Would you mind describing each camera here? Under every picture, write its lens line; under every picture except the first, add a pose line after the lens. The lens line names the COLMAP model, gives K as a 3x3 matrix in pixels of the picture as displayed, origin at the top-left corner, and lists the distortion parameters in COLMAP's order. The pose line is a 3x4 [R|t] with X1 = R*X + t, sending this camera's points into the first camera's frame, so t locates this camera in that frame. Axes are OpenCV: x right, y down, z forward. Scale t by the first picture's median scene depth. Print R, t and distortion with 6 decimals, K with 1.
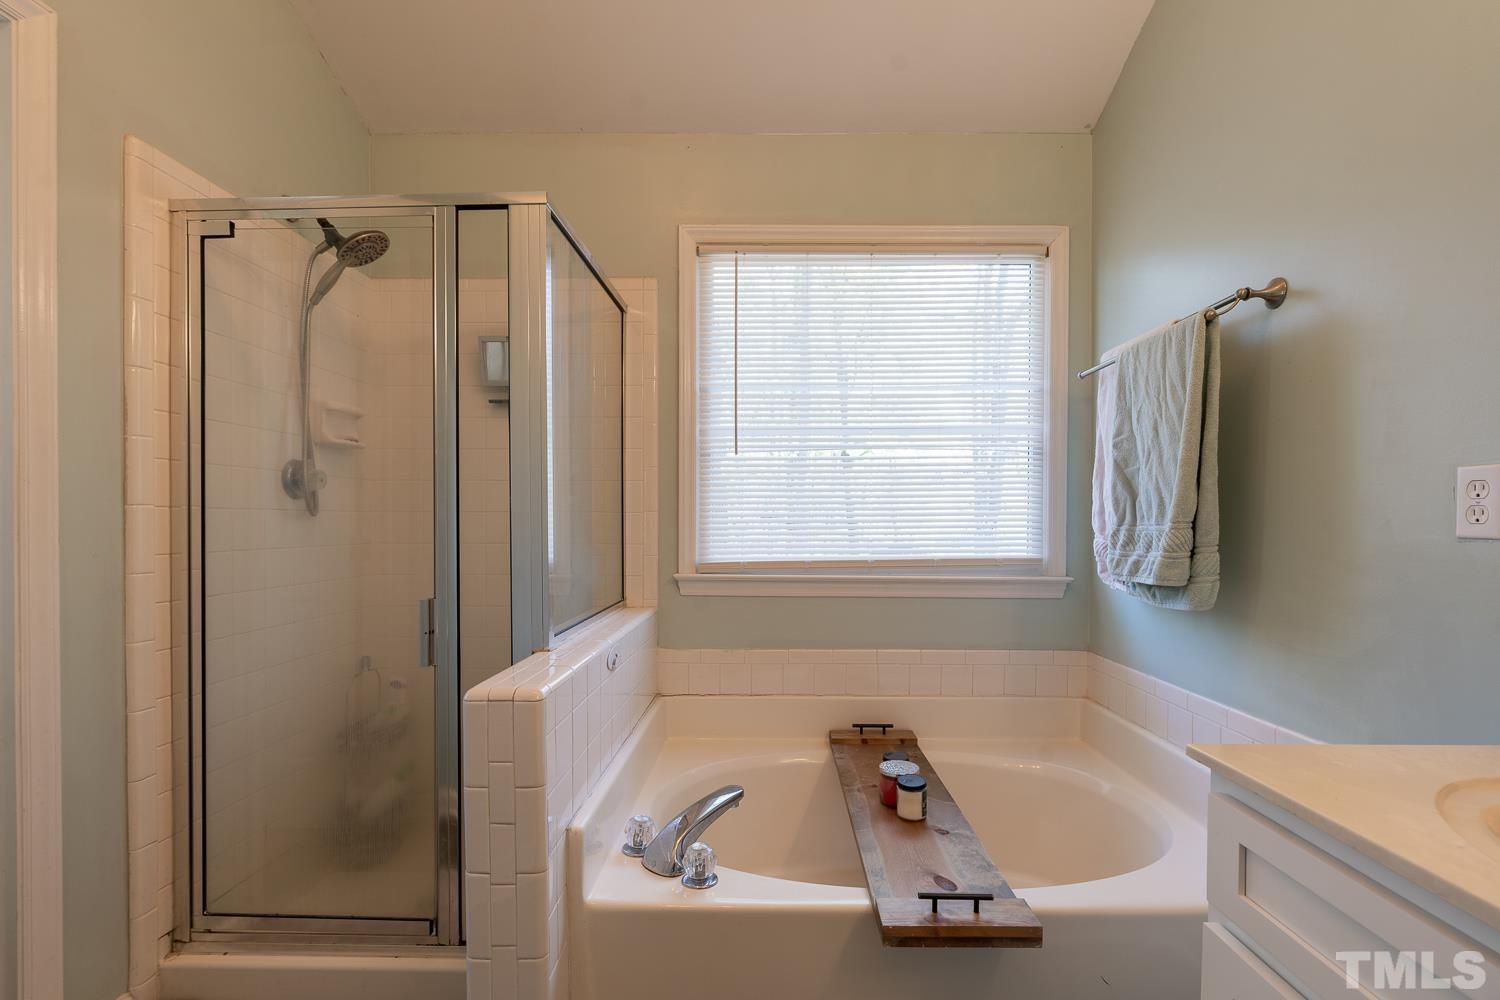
lens RADIAL K [[672.5, 0, 750.1], [0, 672.5, 519.8], [0, 0, 1]] dist [-0.003825, -0.000108]
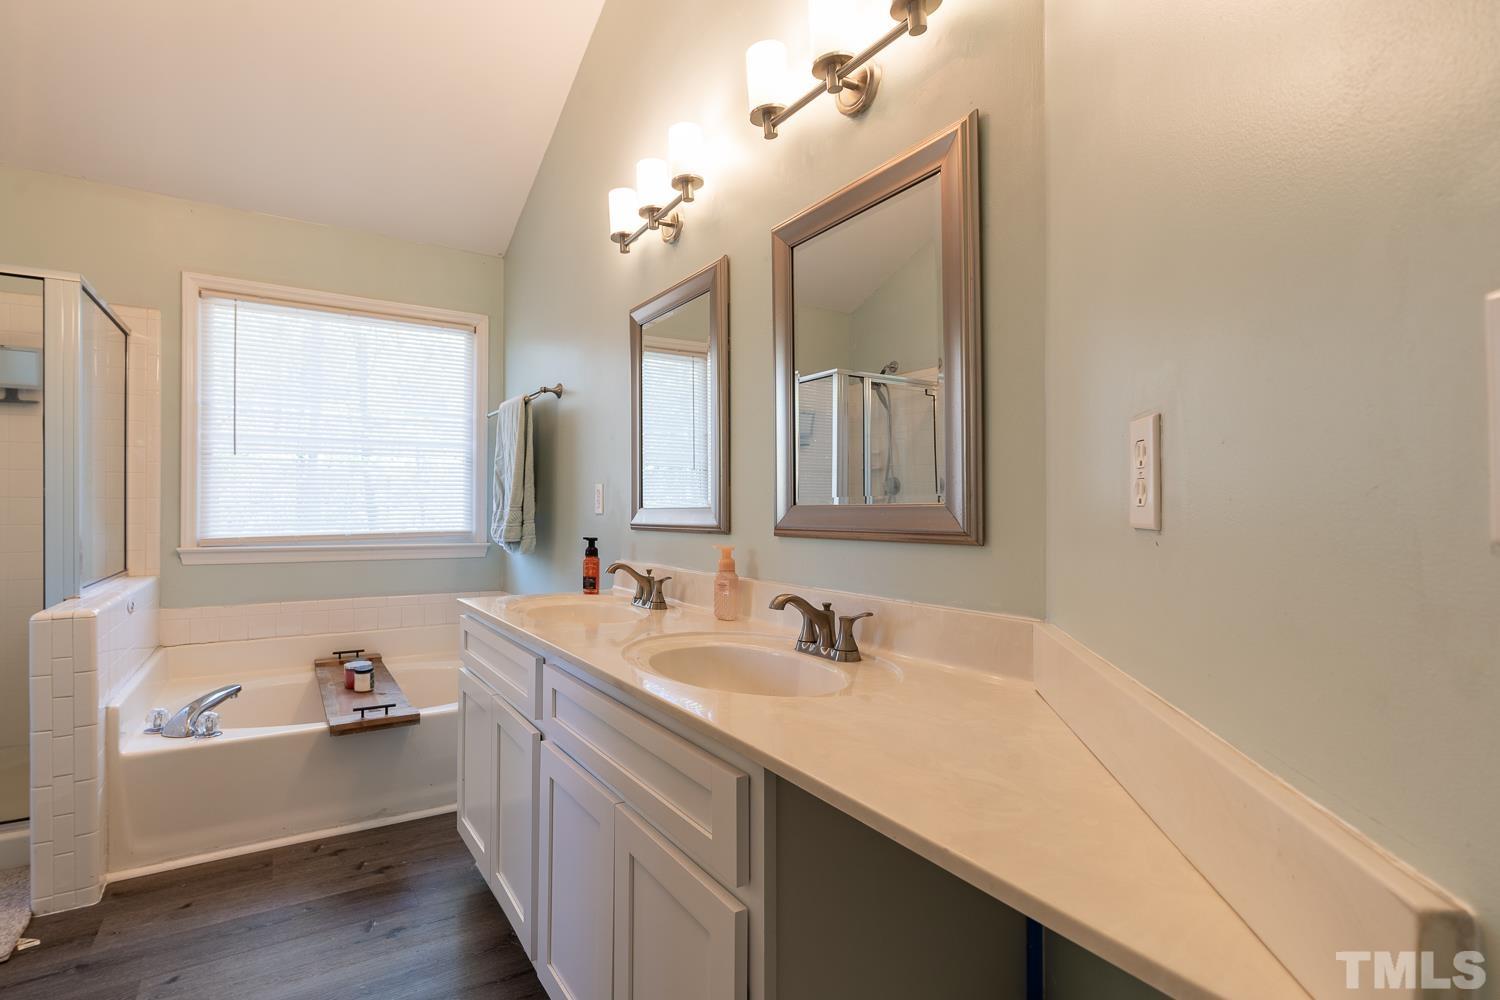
lens RADIAL K [[819.1, 0, 746.5], [0, 819.1, 504.1], [0, 0, 1]] dist [-0.004364, -0.000079]
pose [[0.854807, 0.002966, 0.518937, 0.005703], [-0.002404, 0.999996, -0.001756, -0.001611], [-0.518940, 0.000254, 0.854811, -1.065328]]
